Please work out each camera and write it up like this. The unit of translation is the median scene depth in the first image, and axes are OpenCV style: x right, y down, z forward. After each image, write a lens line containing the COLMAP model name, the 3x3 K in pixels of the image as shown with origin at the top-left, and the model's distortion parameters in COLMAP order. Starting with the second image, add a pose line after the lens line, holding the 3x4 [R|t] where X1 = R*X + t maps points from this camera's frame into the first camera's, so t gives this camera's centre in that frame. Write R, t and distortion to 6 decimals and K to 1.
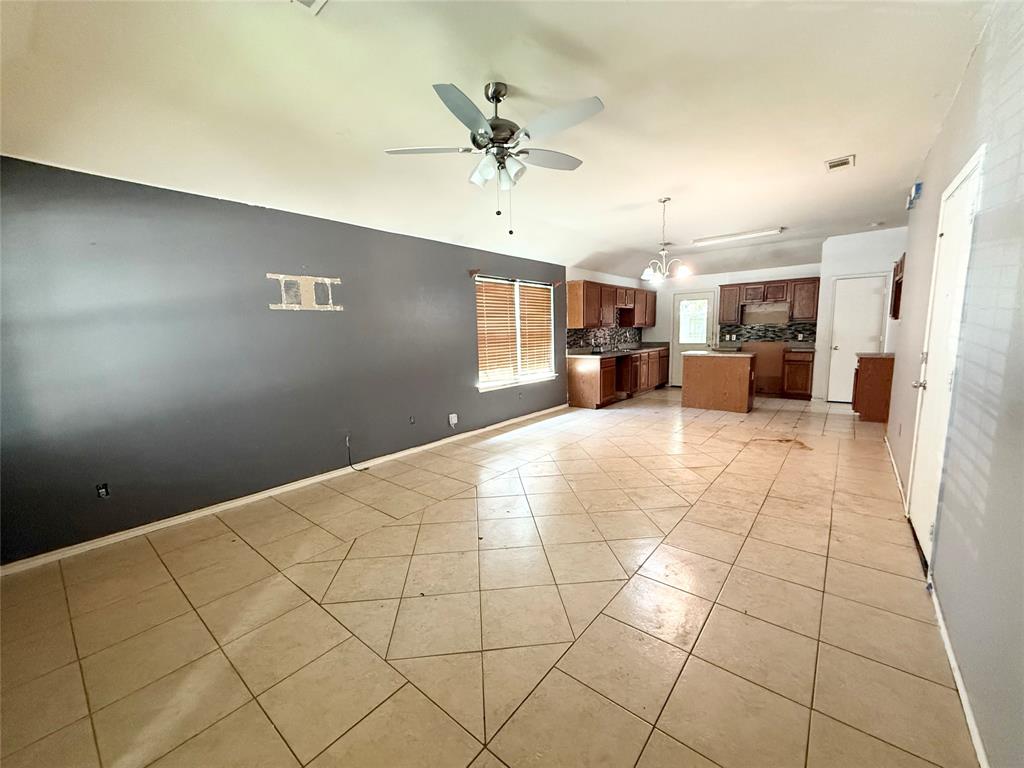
lens RADIAL K [[408.6, 0, 508.8], [0, 408.6, 387.6], [0, 0, 1]] dist [0.001359, 0.000034]
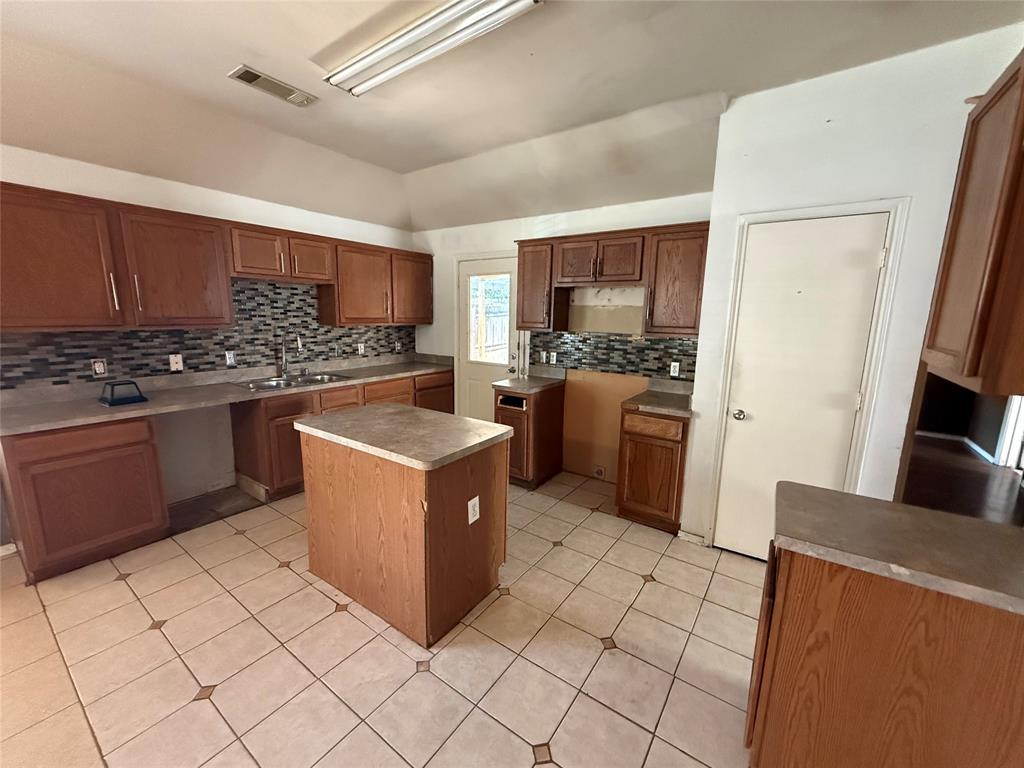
lens RADIAL K [[408.6, 0, 508.8], [0, 408.6, 387.6], [0, 0, 1]] dist [0.001359, 0.000034]
pose [[0.996671, 0.029678, 0.075930, 0.495662], [-0.033043, 0.998509, 0.043458, -0.114322], [-0.074527, -0.045823, 0.996166, 0.571357]]
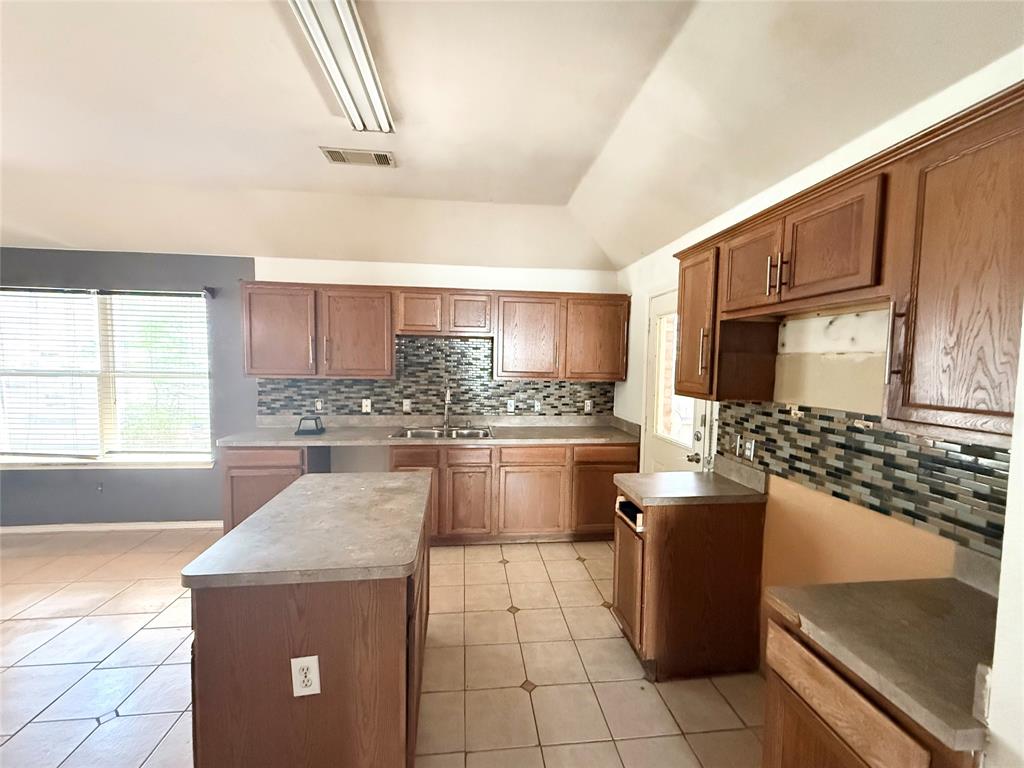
lens RADIAL K [[408.6, 0, 508.8], [0, 408.6, 387.6], [0, 0, 1]] dist [0.001359, 0.000034]
pose [[0.718401, 0.082248, -0.690750, 0.656291], [-0.129217, 0.991482, -0.016333, -0.145806], [0.683523, 0.100991, 0.722909, 0.754929]]
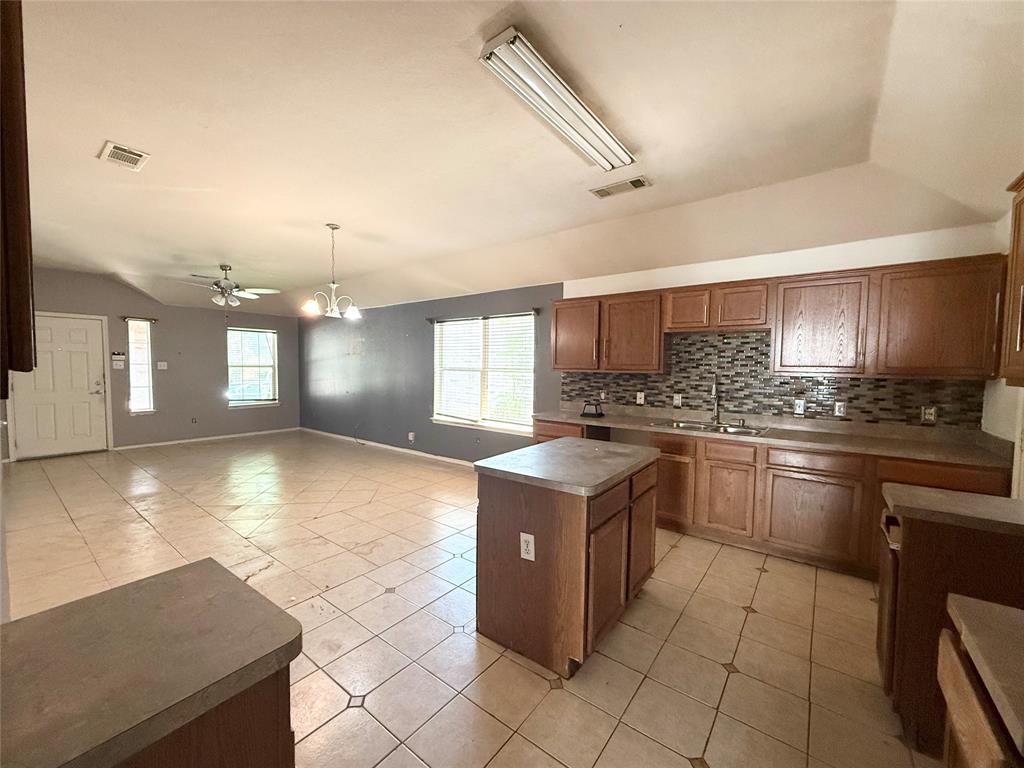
lens RADIAL K [[408.6, 0, 508.8], [0, 408.6, 387.6], [0, 0, 1]] dist [0.001359, 0.000034]
pose [[0.033220, 0.077678, -0.996425, 0.738317], [-0.149687, 0.986117, 0.071884, -0.137256], [0.988175, 0.146764, 0.044386, 0.791978]]
